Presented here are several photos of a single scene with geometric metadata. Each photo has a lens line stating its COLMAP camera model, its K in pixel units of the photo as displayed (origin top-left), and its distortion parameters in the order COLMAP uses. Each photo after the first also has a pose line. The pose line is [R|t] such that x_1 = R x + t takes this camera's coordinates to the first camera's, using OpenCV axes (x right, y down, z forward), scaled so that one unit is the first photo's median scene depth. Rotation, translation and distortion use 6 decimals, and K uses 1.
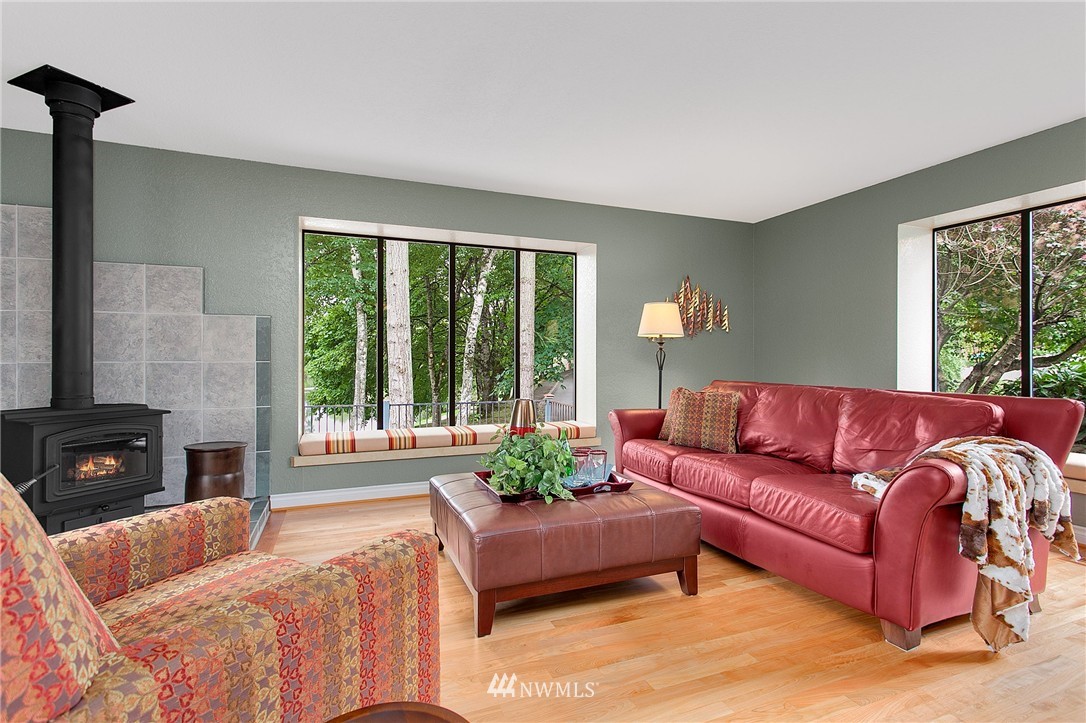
lens RADIAL K [[523.8, 0, 536.7], [0, 523.8, 356.6], [0, 0, 1]] dist [0.006694, 0.000991]
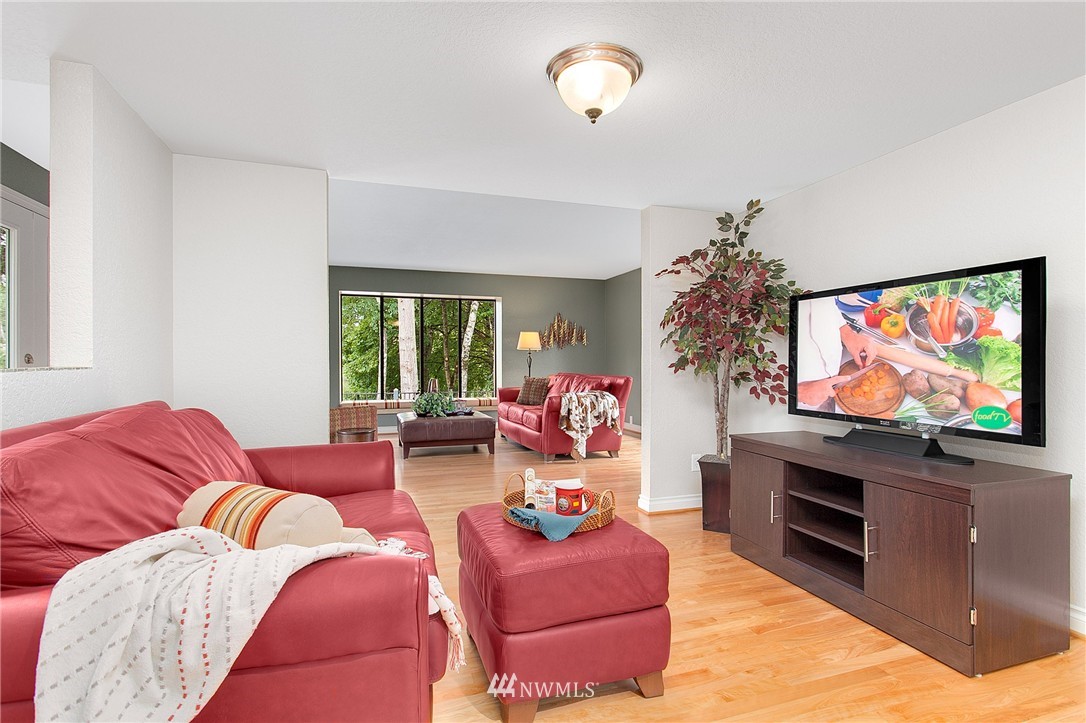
lens RADIAL K [[523.8, 0, 545.8], [0, 523.8, 361.3], [0, 0, 1]] dist [0.006694, 0.000991]
pose [[0.999063, -0.004920, -0.043000, 0.401832], [0.005111, 0.999978, 0.004341, -0.004885], [0.042978, -0.004557, 0.999066, -0.927712]]
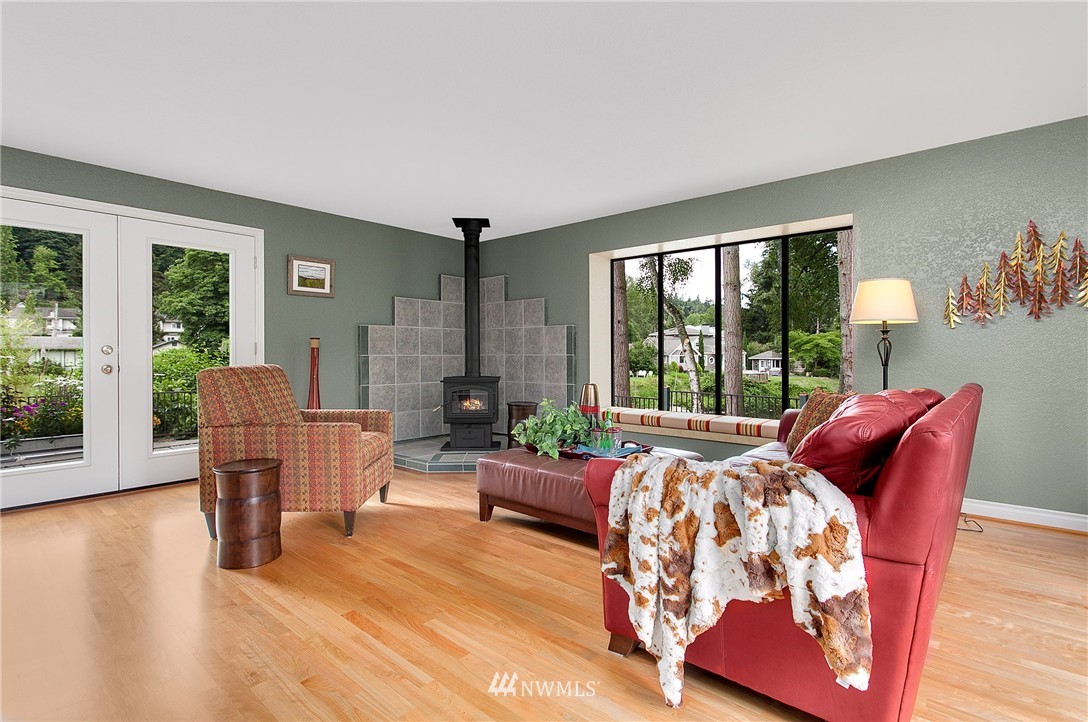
lens RADIAL K [[524.7, 0, 566.7], [0, 524.7, 358.4], [0, 0, 1]] dist [0.006694, 0.000991]
pose [[0.477200, 0.006894, -0.878768, 0.741307], [0.005113, 0.999931, 0.010621, 0.003587], [0.878780, -0.009561, 0.477131, 0.230123]]
